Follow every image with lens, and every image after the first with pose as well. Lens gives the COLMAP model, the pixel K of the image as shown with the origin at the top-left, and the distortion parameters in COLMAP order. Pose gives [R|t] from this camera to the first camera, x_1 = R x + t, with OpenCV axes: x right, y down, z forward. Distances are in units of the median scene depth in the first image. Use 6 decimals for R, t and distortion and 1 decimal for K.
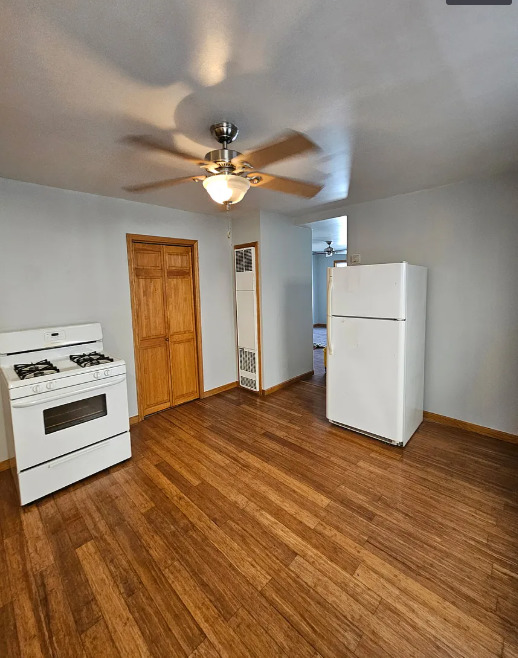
lens RADIAL K [[285.7, 0, 263.4], [0, 285.7, 310.6], [0, 0, 1]] dist [0.001631, 0.000040]
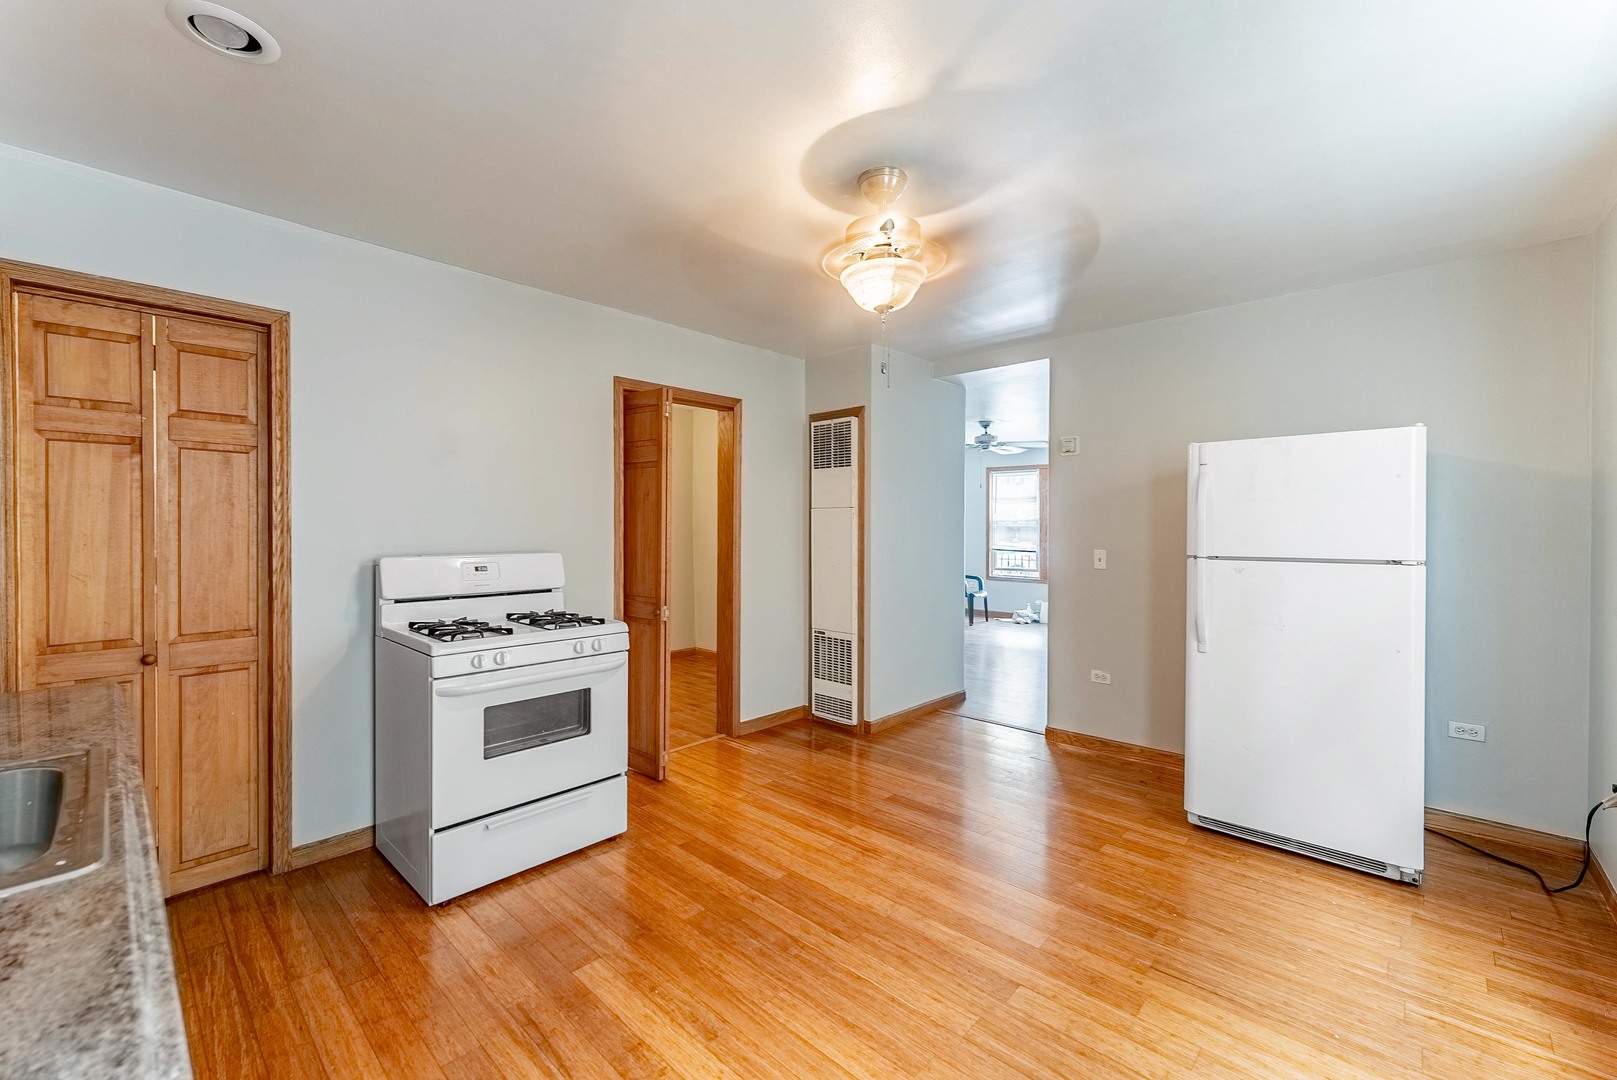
lens RADIAL K [[660.2, 0, 808.5], [0, 660.2, 540.0], [0, 0, 1]] dist [0.002763, 0.000600]
pose [[0.999541, 0.027174, 0.013426, -0.208478], [-0.026088, 0.996814, -0.075372, 0.117764], [-0.015432, 0.074987, 0.997065, -0.158259]]
